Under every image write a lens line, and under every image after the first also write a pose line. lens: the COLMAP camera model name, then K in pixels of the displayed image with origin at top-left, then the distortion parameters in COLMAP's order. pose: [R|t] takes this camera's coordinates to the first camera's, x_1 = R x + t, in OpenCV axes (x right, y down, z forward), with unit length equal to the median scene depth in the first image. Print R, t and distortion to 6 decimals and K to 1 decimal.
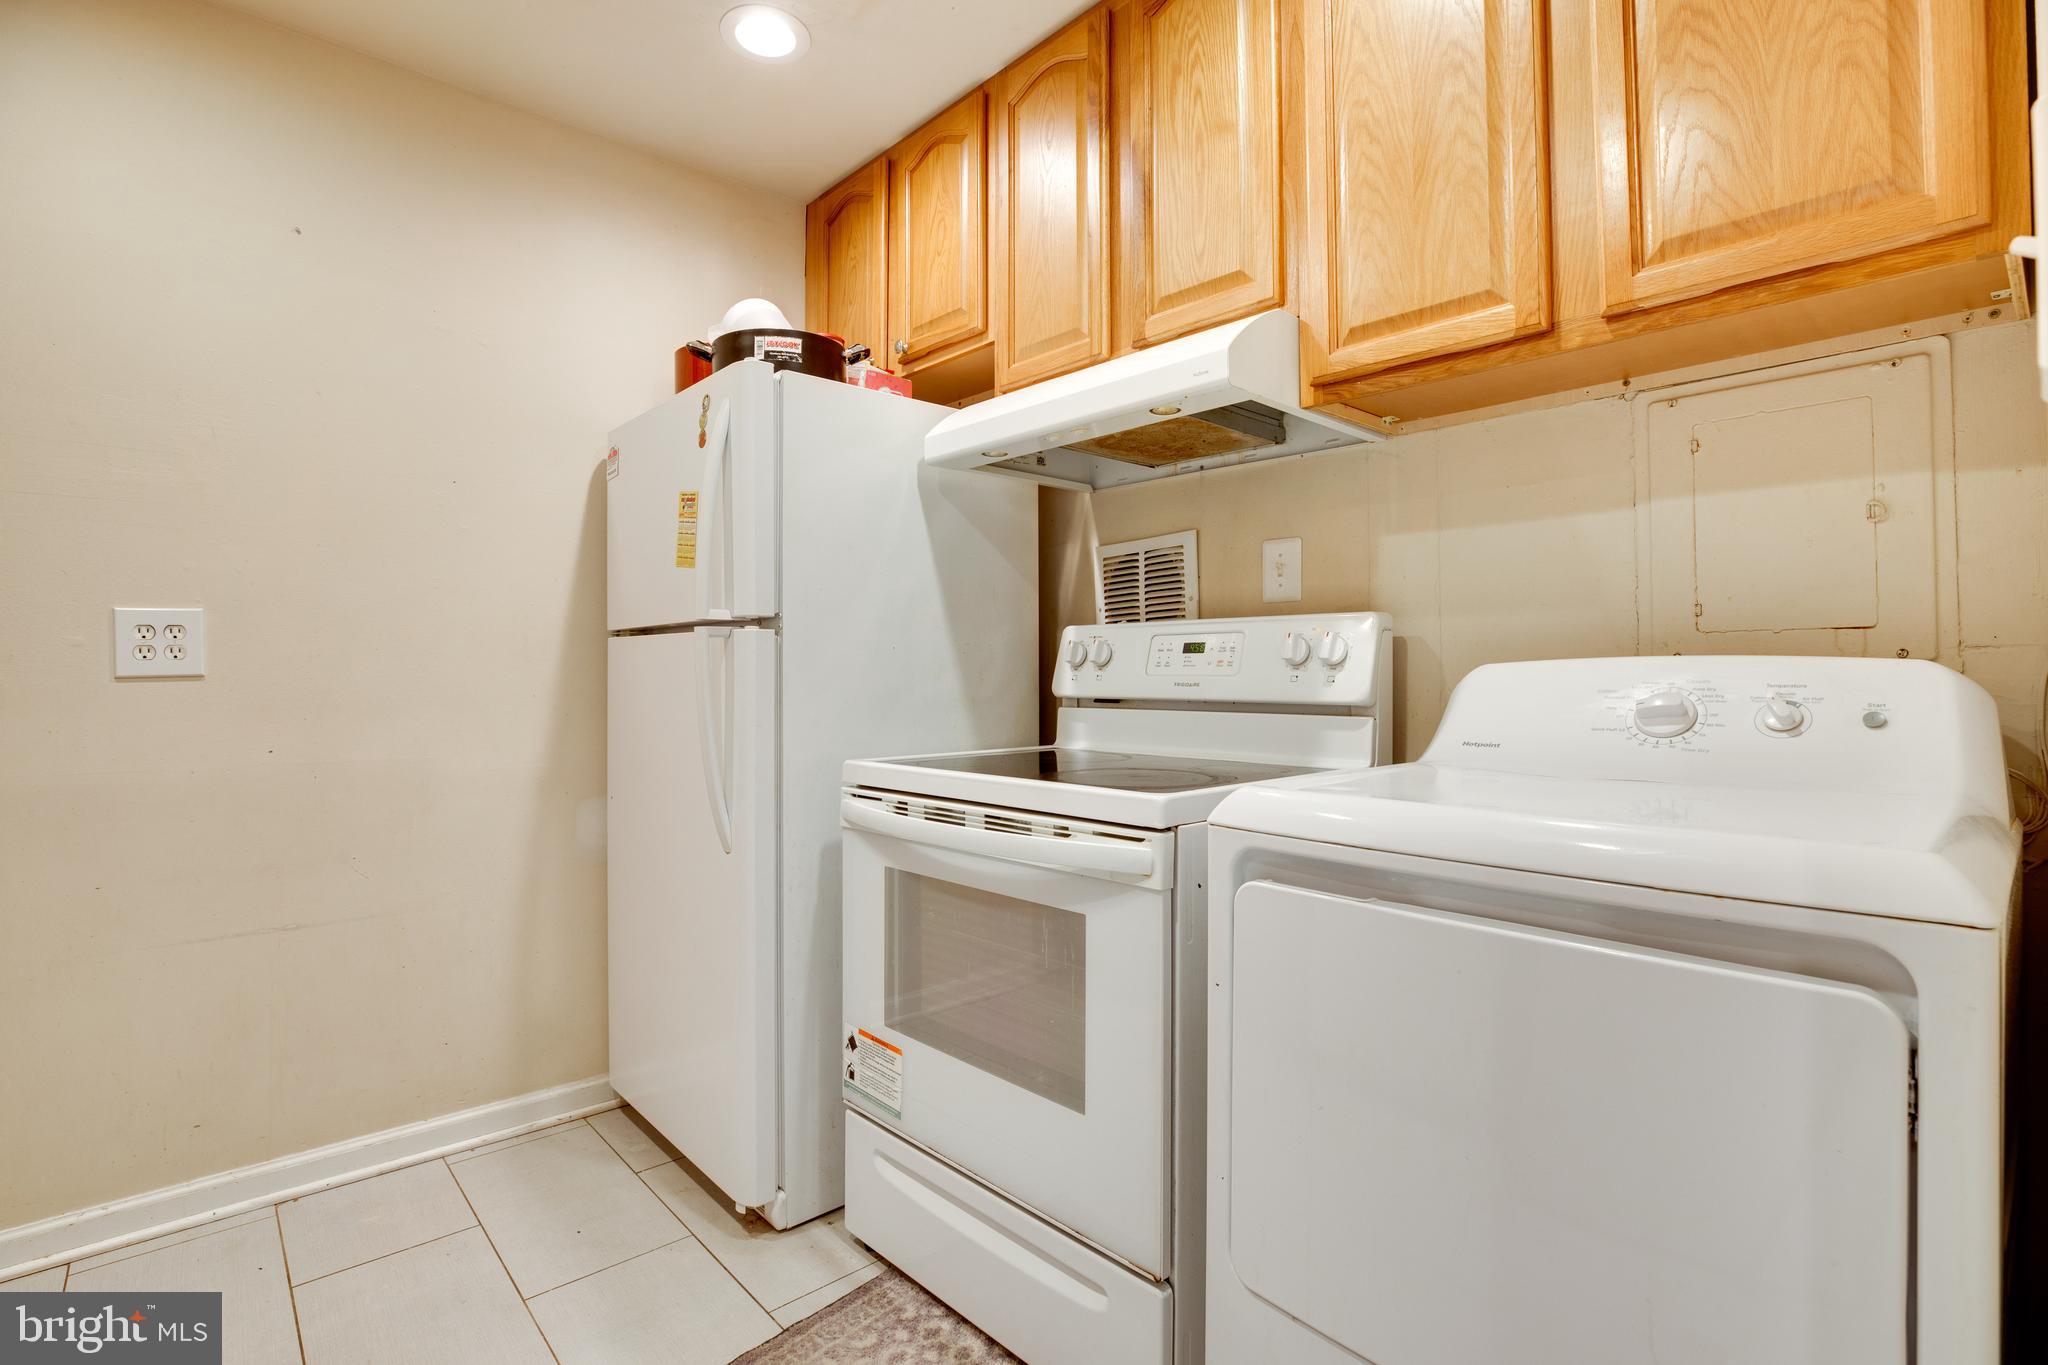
lens RADIAL K [[971.2, 0, 1029.3], [0, 971.2, 676.3], [0, 0, 1]] dist [-0.042598, 0.005886]
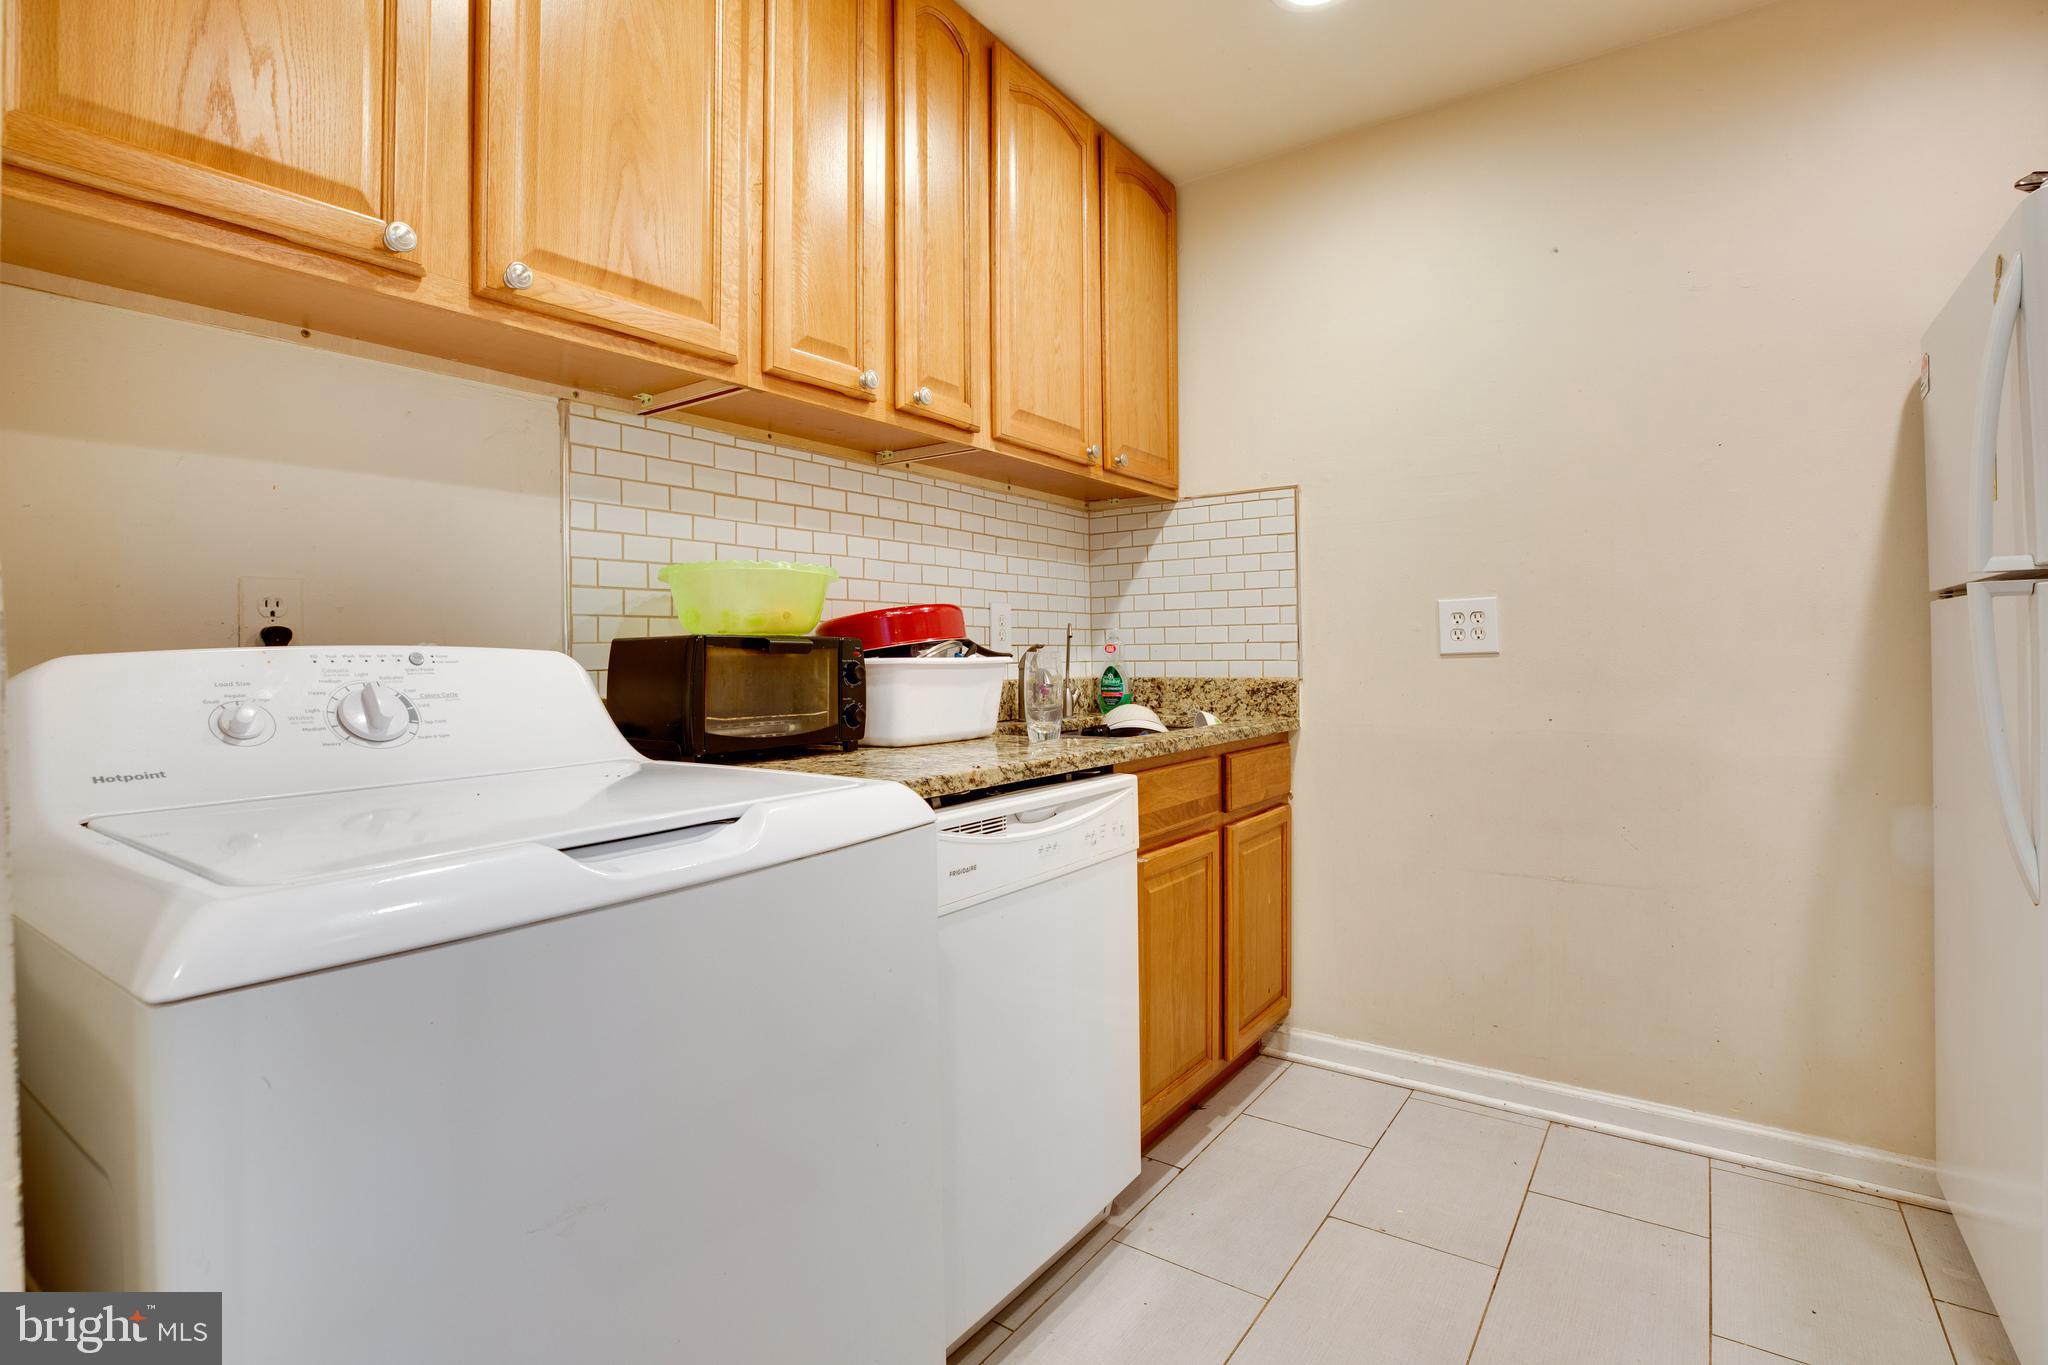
lens RADIAL K [[971.2, 0, 1032.5], [0, 971.2, 666.2], [0, 0, 1]] dist [-0.042598, 0.005886]
pose [[0.191660, 0.009960, -0.981411, 0.184555], [0.007003, 0.999909, 0.011516, -0.001619], [0.981436, -0.009080, 0.191573, 0.164577]]
